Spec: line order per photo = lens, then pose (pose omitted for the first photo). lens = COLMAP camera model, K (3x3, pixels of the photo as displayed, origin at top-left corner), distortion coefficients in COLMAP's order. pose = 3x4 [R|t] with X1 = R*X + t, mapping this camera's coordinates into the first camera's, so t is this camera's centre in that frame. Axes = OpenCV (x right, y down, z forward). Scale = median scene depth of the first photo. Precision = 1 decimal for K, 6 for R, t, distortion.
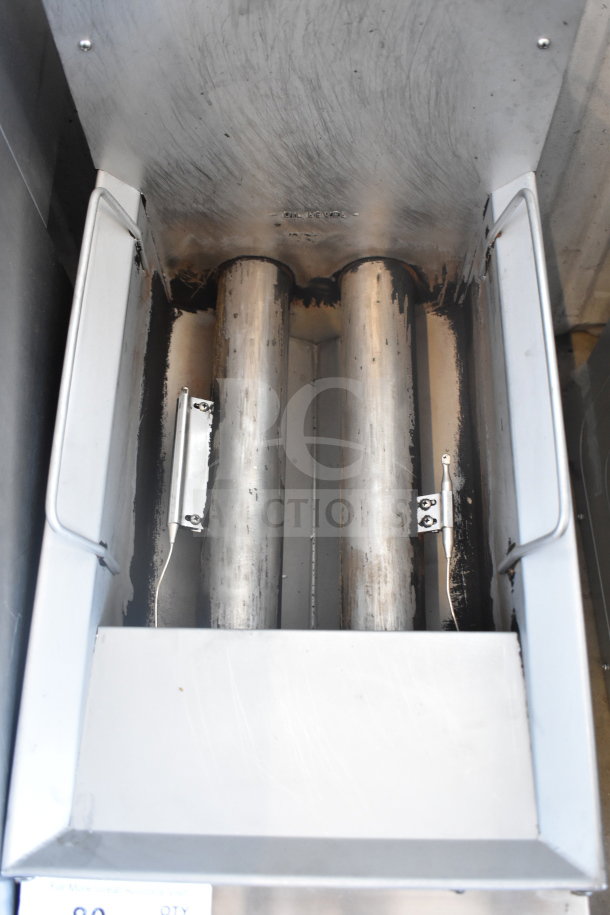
lens RADIAL K [[944.1, 0, 305.0], [0, 944.1, 457.5], [0, 0, 1]] dist [-0.003724, -0.003317]
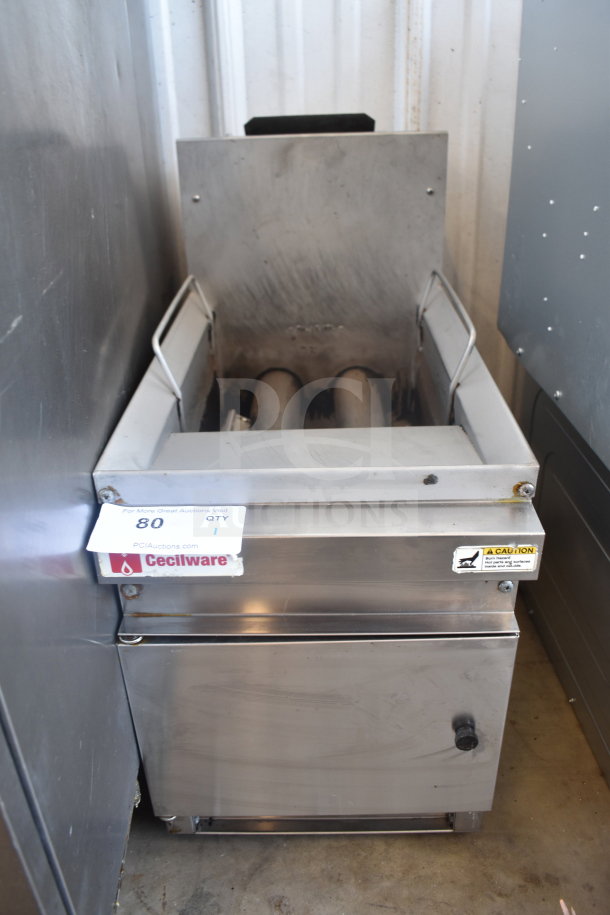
lens RADIAL K [[782.8, 0, 305.0], [0, 782.8, 457.5], [0, 0, 1]] dist [-0.075426, -0.002415]
pose [[0.999904, -0.013707, 0.002081, -0.015517], [0.011811, 0.763546, -0.645645, 0.853805], [0.007261, 0.645608, 0.763635, 0.103690]]
